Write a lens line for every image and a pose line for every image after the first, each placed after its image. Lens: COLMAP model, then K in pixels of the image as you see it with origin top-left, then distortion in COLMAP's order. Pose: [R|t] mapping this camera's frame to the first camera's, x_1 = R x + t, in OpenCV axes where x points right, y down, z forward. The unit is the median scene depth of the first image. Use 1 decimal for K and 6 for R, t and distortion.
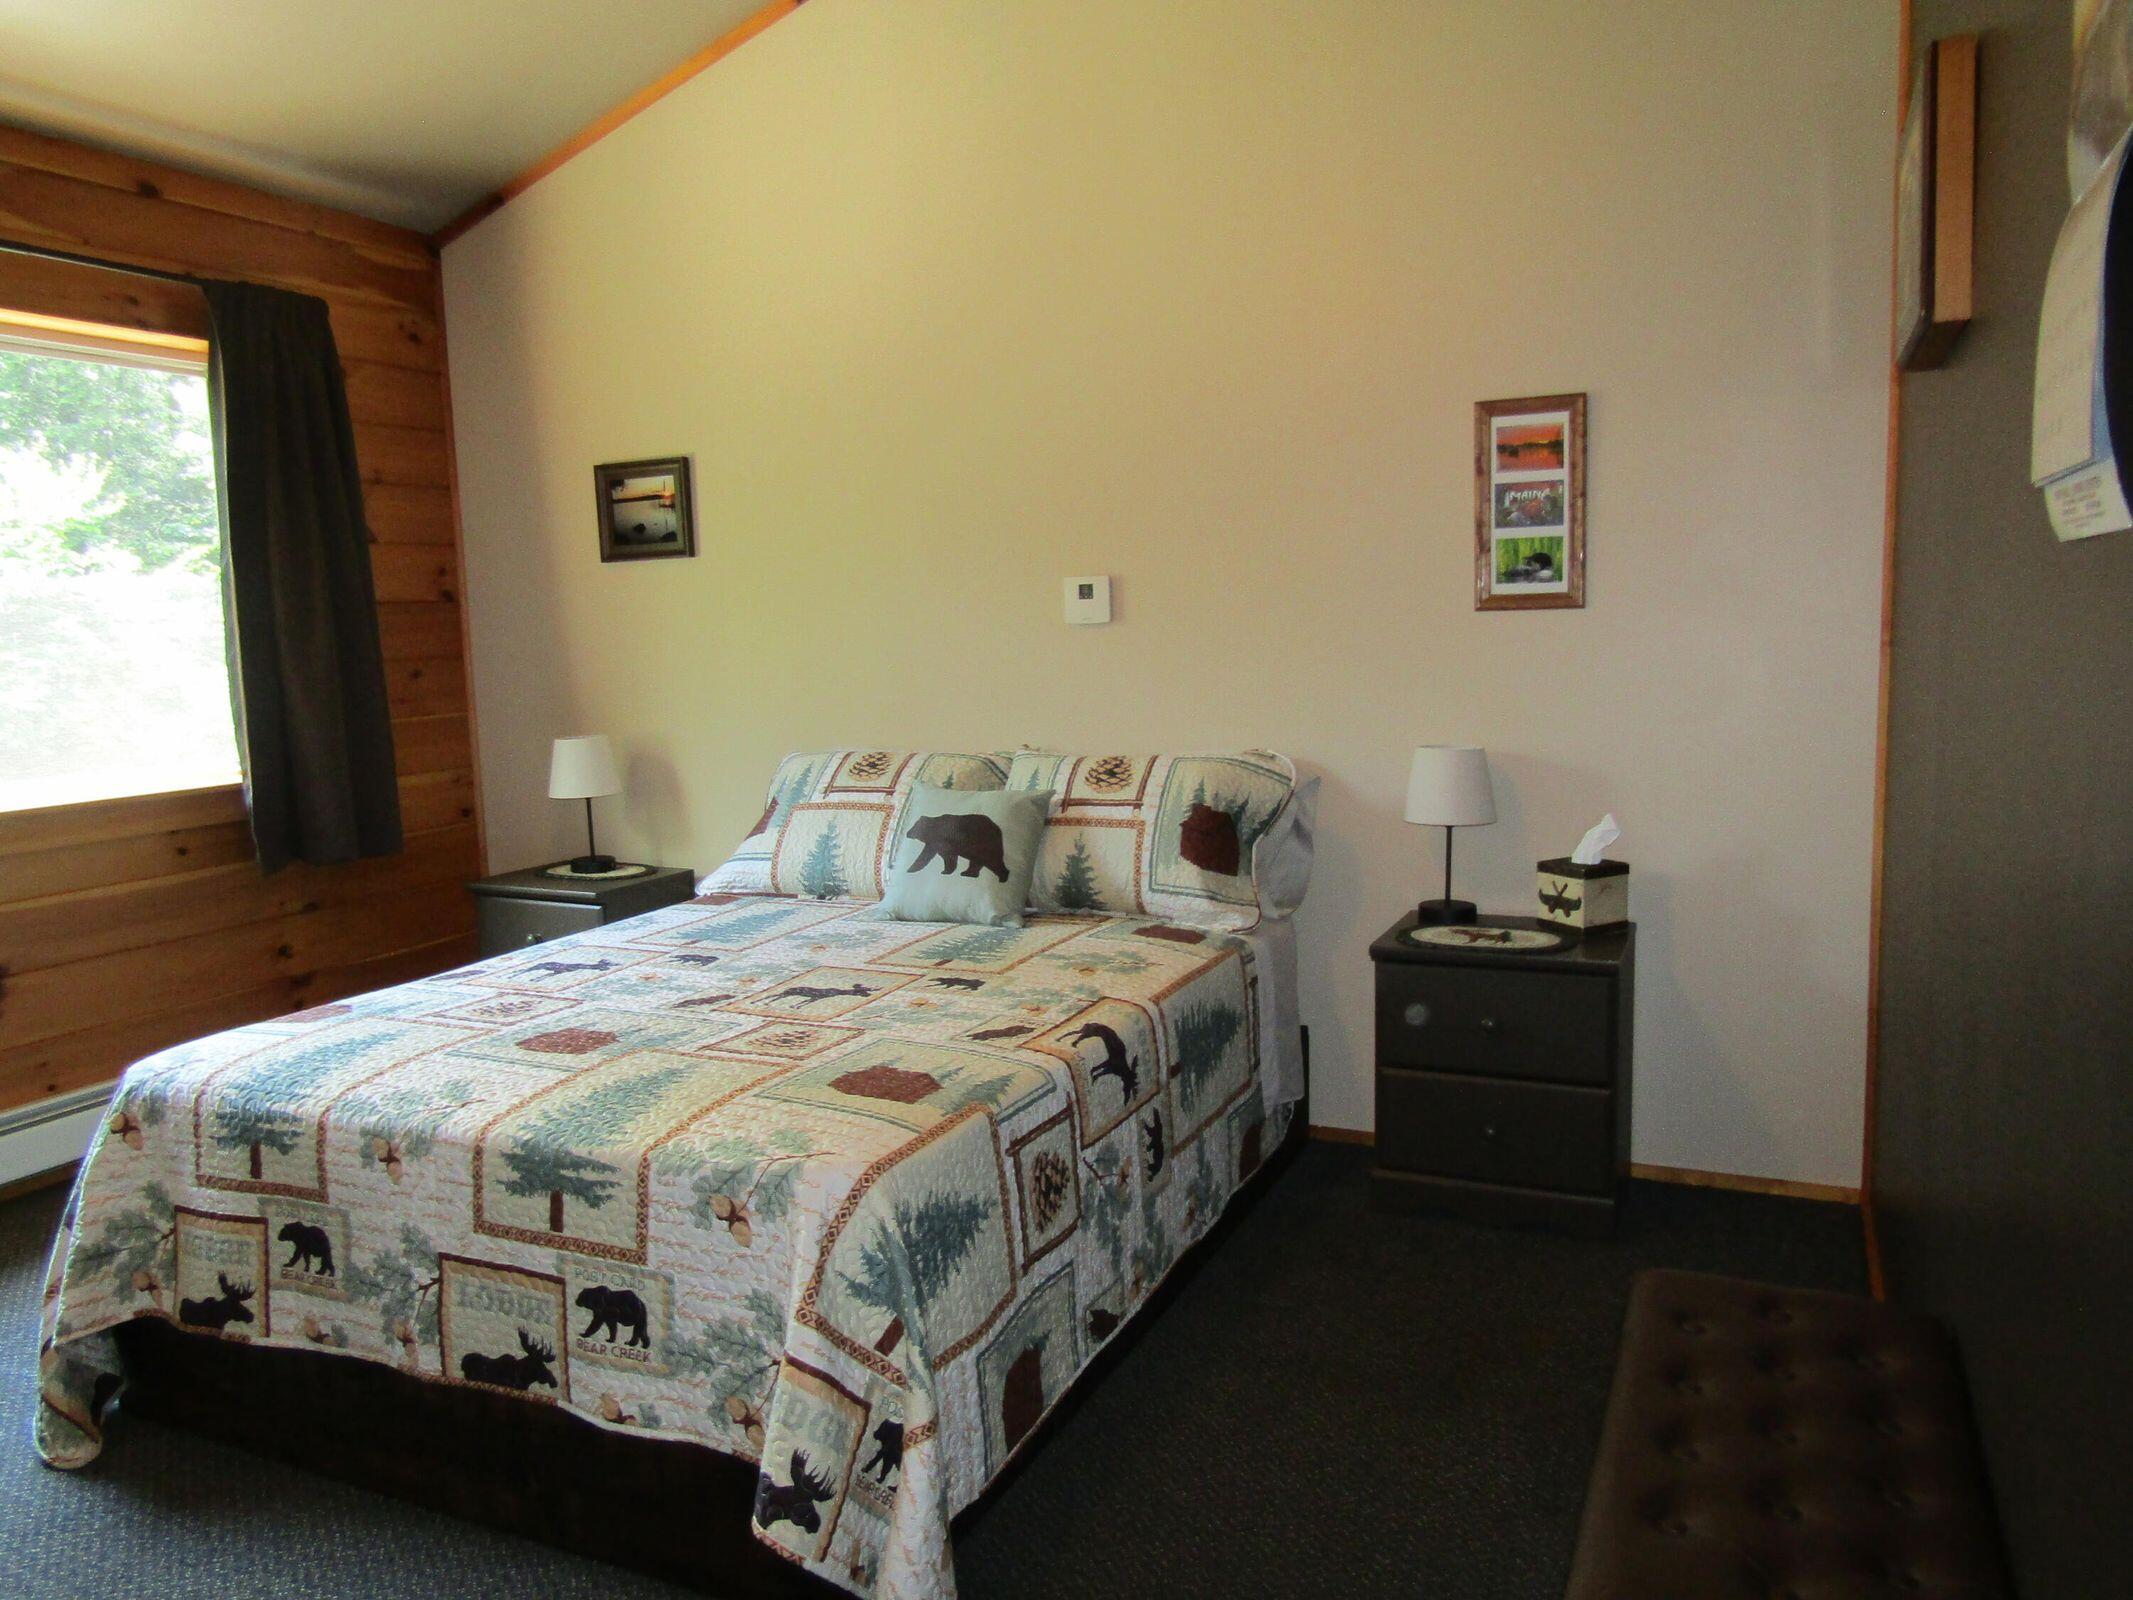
lens RADIAL K [[1518.1, 0, 1069.0], [0, 1518.1, 812.6], [0, 0, 1]] dist [-0.019516, 0.007382]
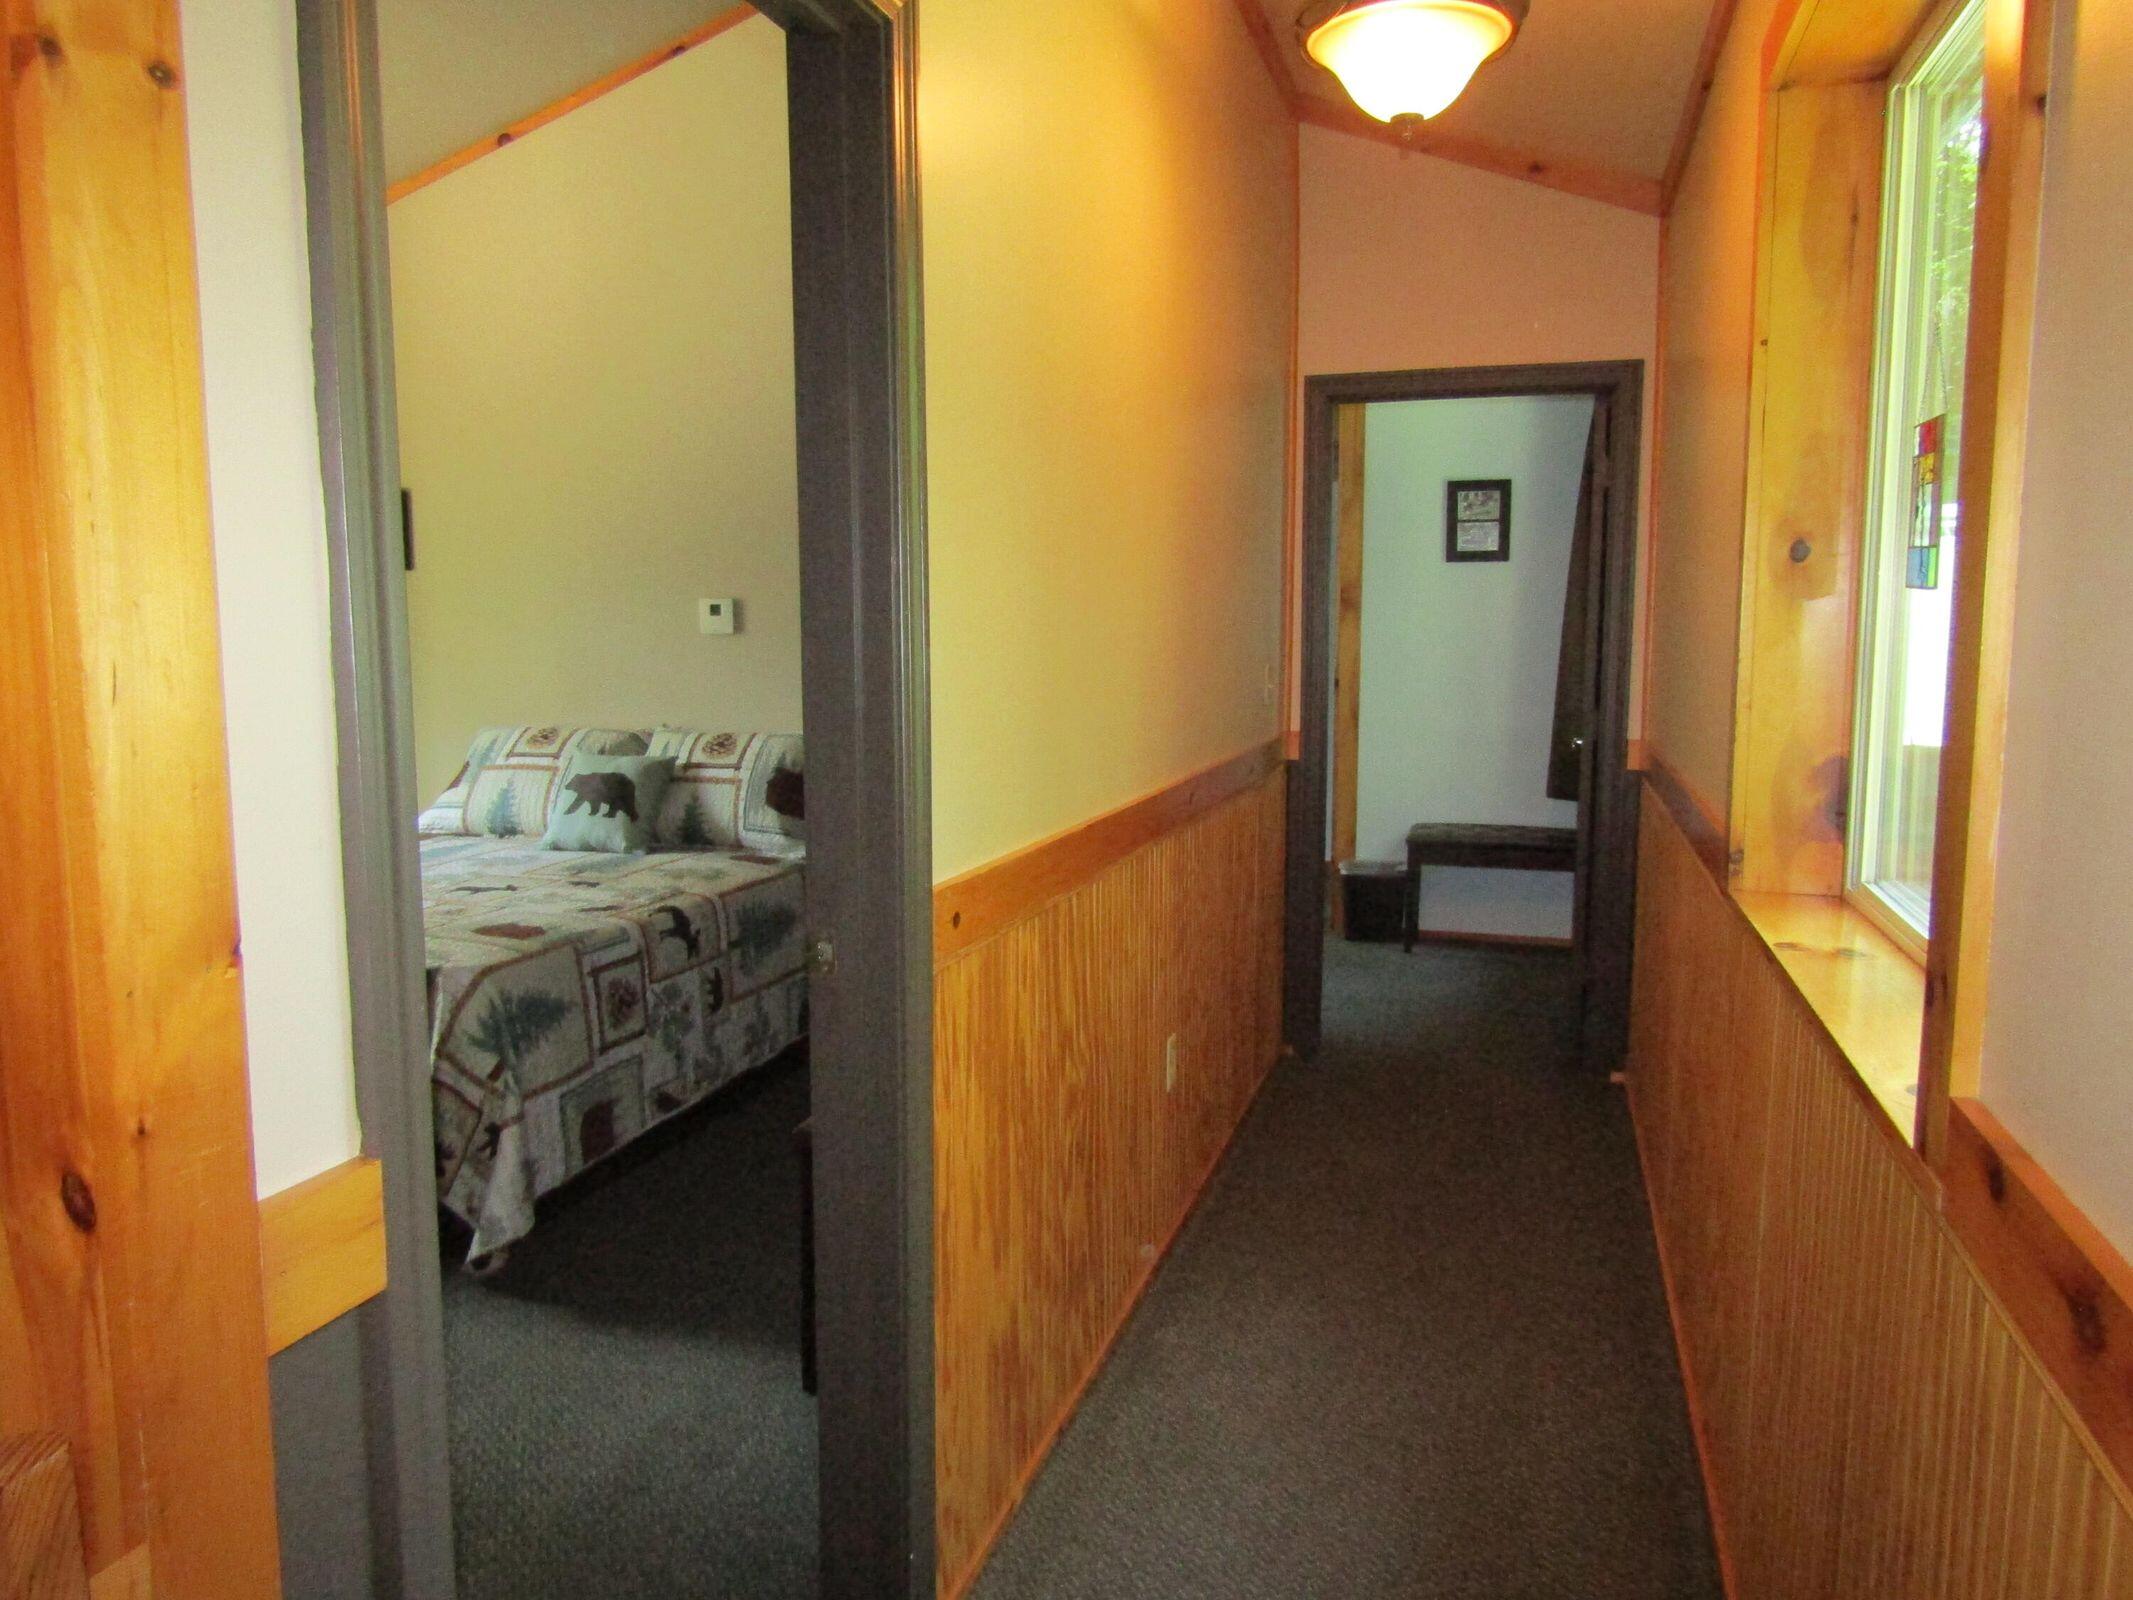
lens RADIAL K [[1518.1, 0, 1087.7], [0, 1518.1, 801.2], [0, 0, 1]] dist [-0.019516, 0.007382]
pose [[0.987248, 0.014919, 0.158488, 0.161651], [-0.013383, 0.999853, -0.010757, 0.040963], [-0.158625, 0.008499, 0.987302, -0.466426]]
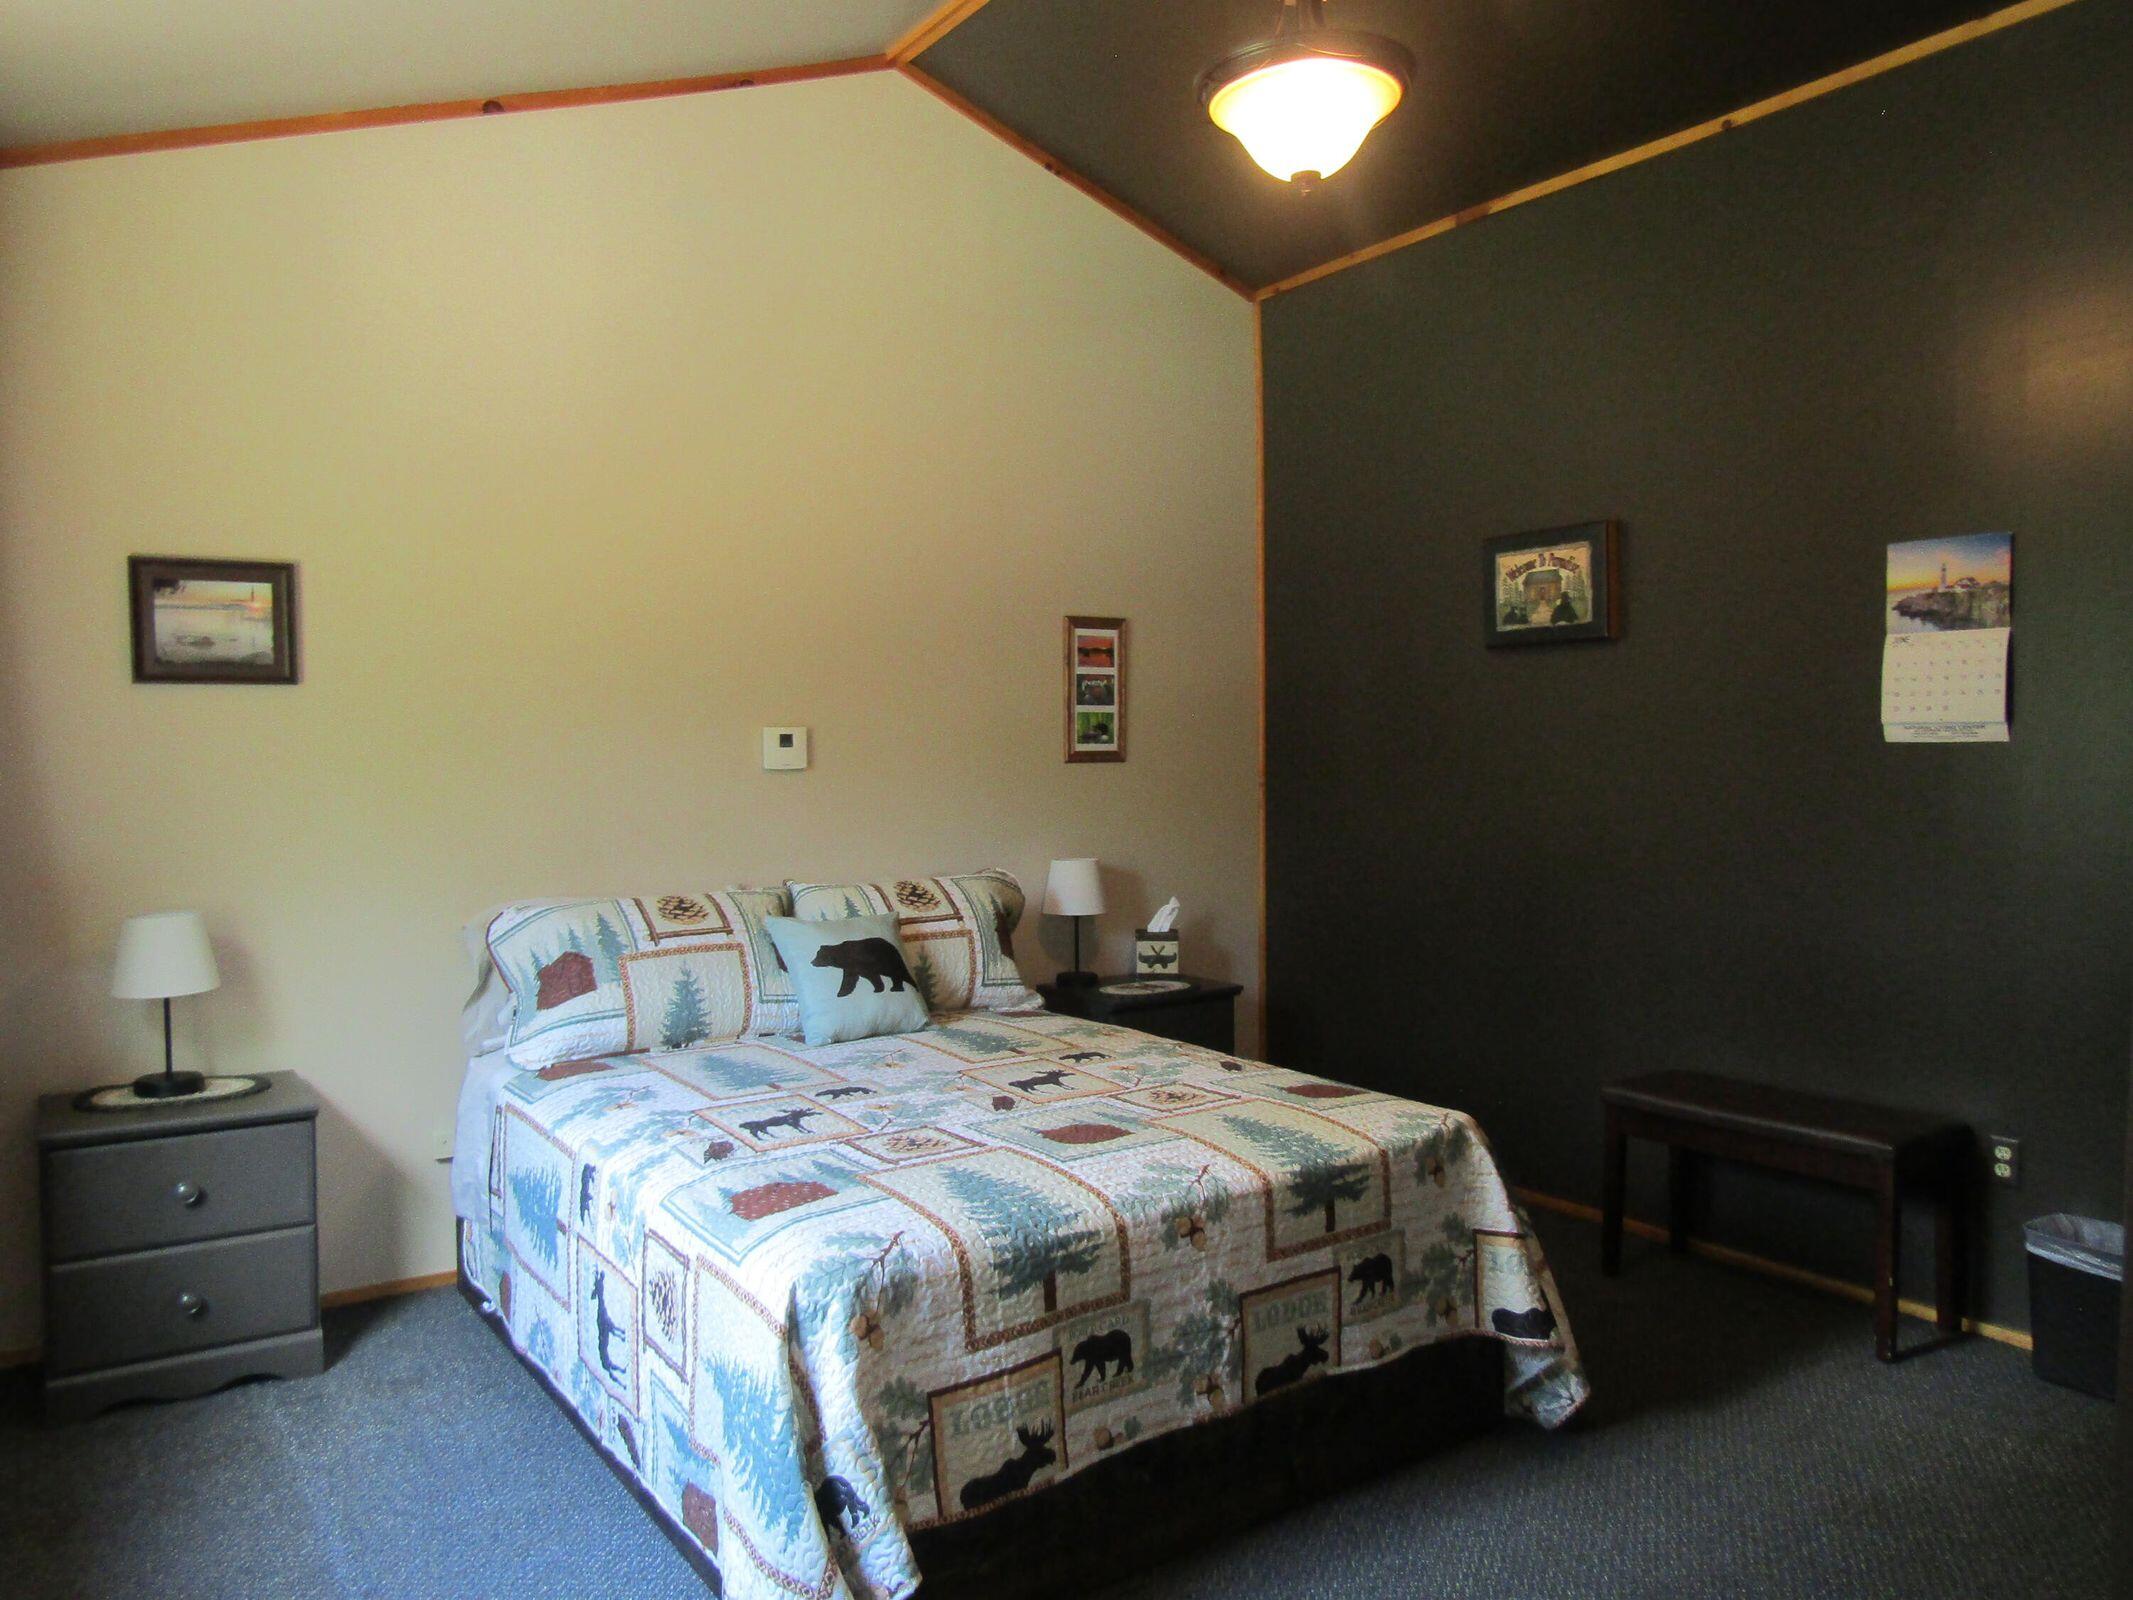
lens RADIAL K [[1518.1, 0, 1060.1], [0, 1518.1, 808.3], [0, 0, 1]] dist [-0.019516, 0.007382]
pose [[0.505348, -0.013840, 0.862805, -1.098308], [0.101999, 0.993820, -0.043799, -0.035295], [-0.856866, 0.110139, 0.503636, 0.353545]]
